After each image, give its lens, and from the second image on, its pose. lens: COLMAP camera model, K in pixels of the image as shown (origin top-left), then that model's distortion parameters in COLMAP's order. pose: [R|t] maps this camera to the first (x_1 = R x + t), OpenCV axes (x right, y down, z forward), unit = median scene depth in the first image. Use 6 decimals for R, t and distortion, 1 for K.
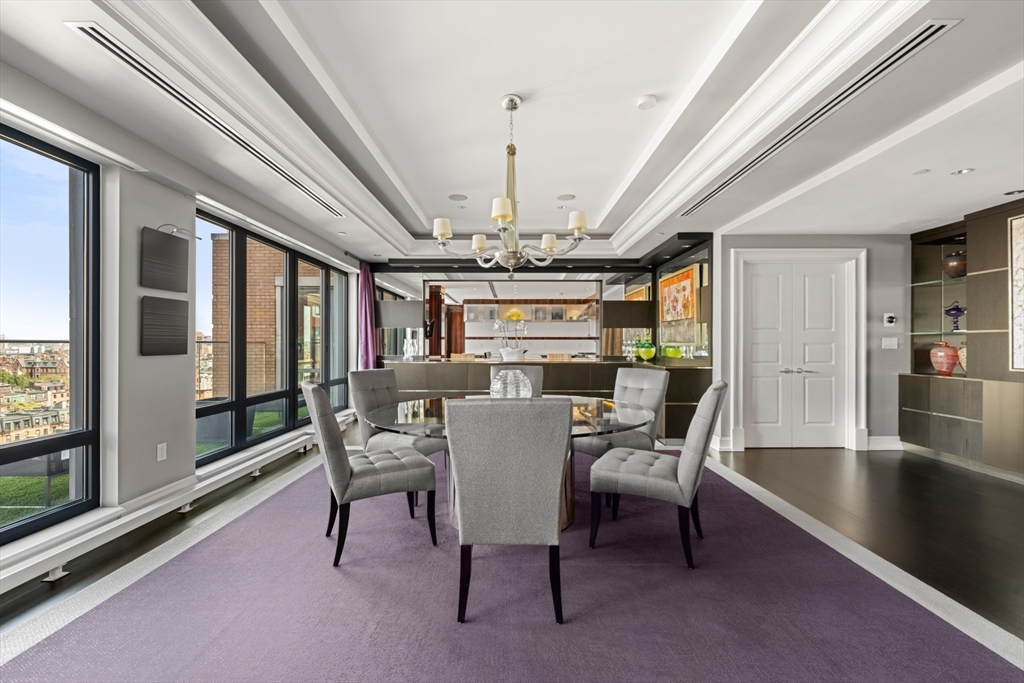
lens RADIAL K [[439.7, 0, 492.5], [0, 439.7, 345.2], [0, 0, 1]] dist [0.002078, 0.000426]
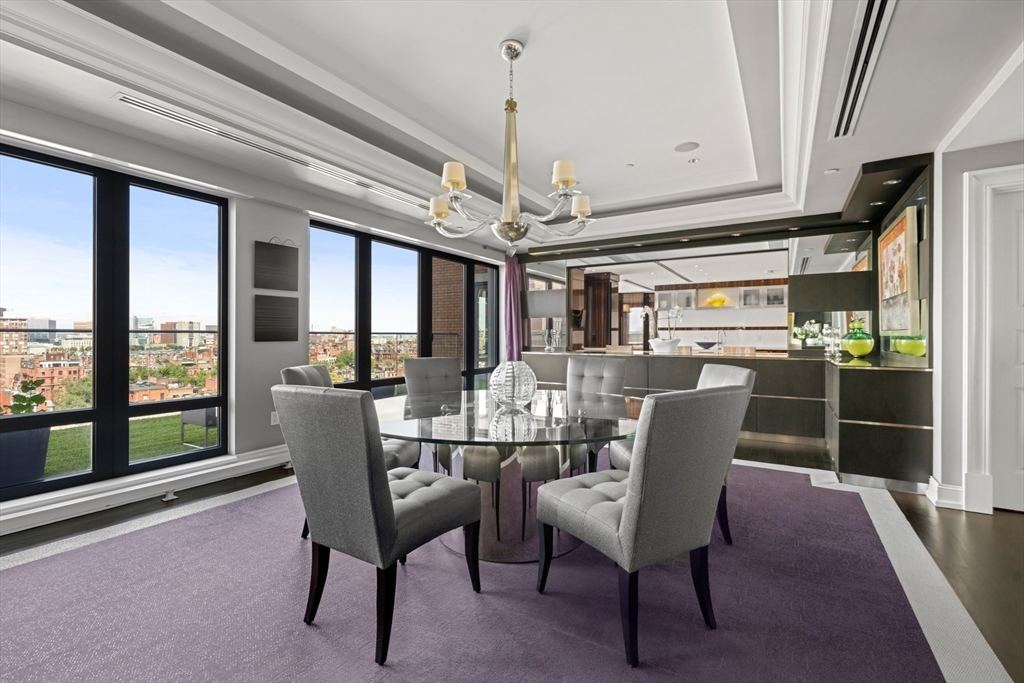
lens RADIAL K [[439.7, 0, 506.8], [0, 439.7, 338.2], [0, 0, 1]] dist [0.002078, 0.000426]
pose [[0.862937, 0.002000, -0.505308, 0.314309], [-0.002183, 0.999998, 0.000229, 0.008121], [0.505308, 0.000906, 0.862939, 0.168306]]
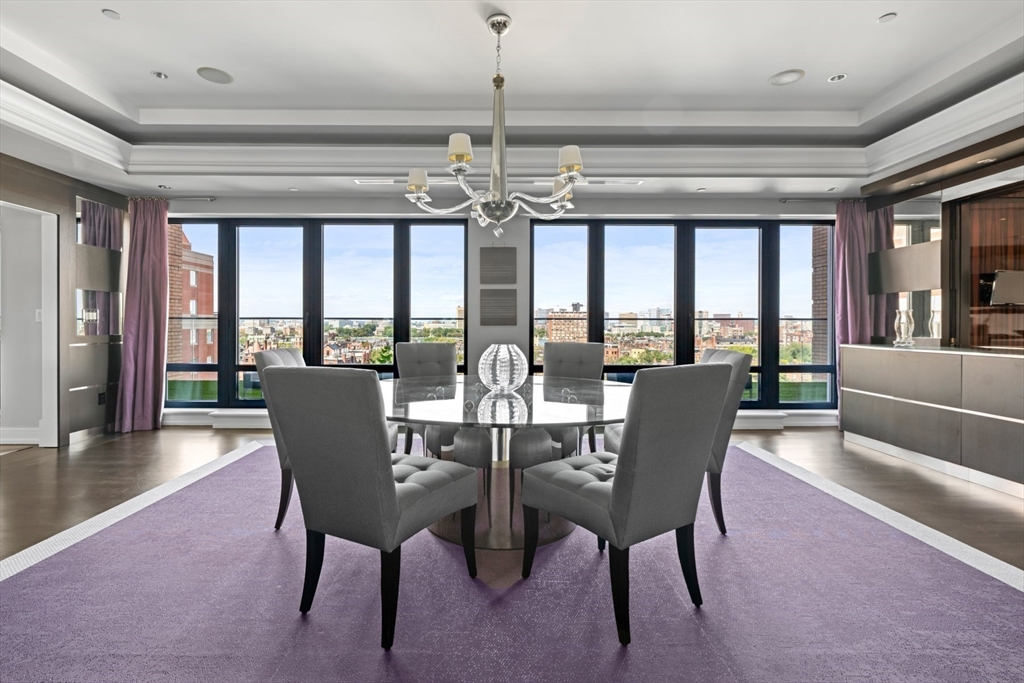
lens RADIAL K [[483.9, 0, 503.9], [0, 483.9, 321.8], [0, 0, 1]] dist [0.009247, 0.001079]
pose [[0.034682, -0.005368, -0.999384, 0.641482], [-0.004888, 0.999973, -0.005540, 0.011989], [0.999386, 0.005077, 0.034655, 0.653608]]
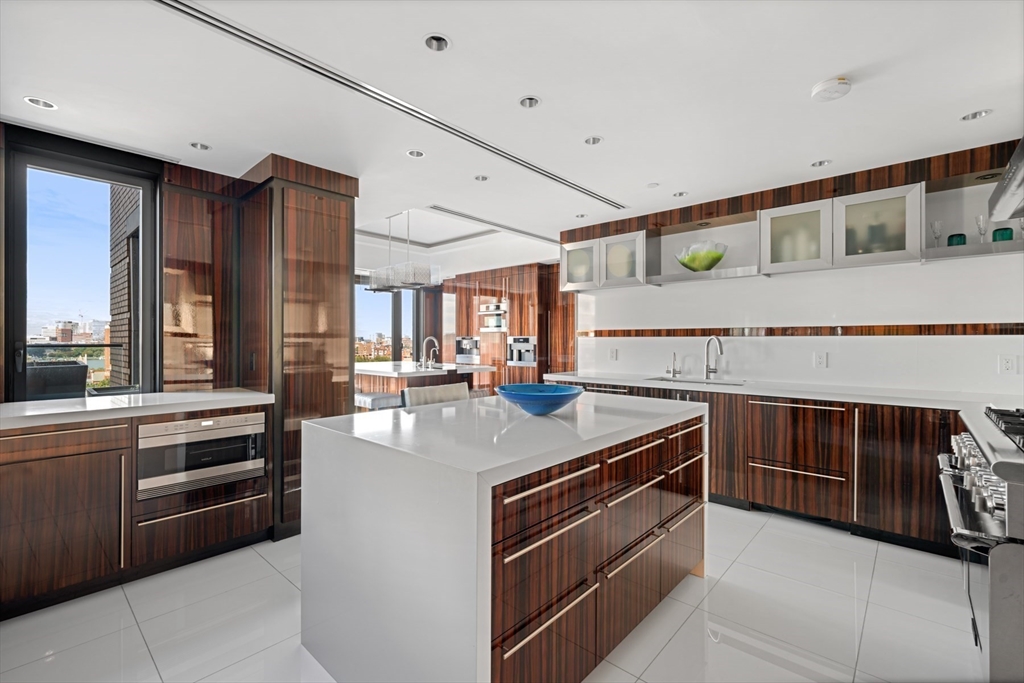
lens RADIAL K [[445.8, 0, 508.6], [0, 445.8, 344.7], [0, 0, 1]] dist [-0.000326, -0.000028]
pose [[0.753633, 0.003055, -0.657289, 0.379091], [0.002015, 0.999974, 0.006958, -0.023421], [0.657293, -0.006568, 0.753607, 1.639077]]
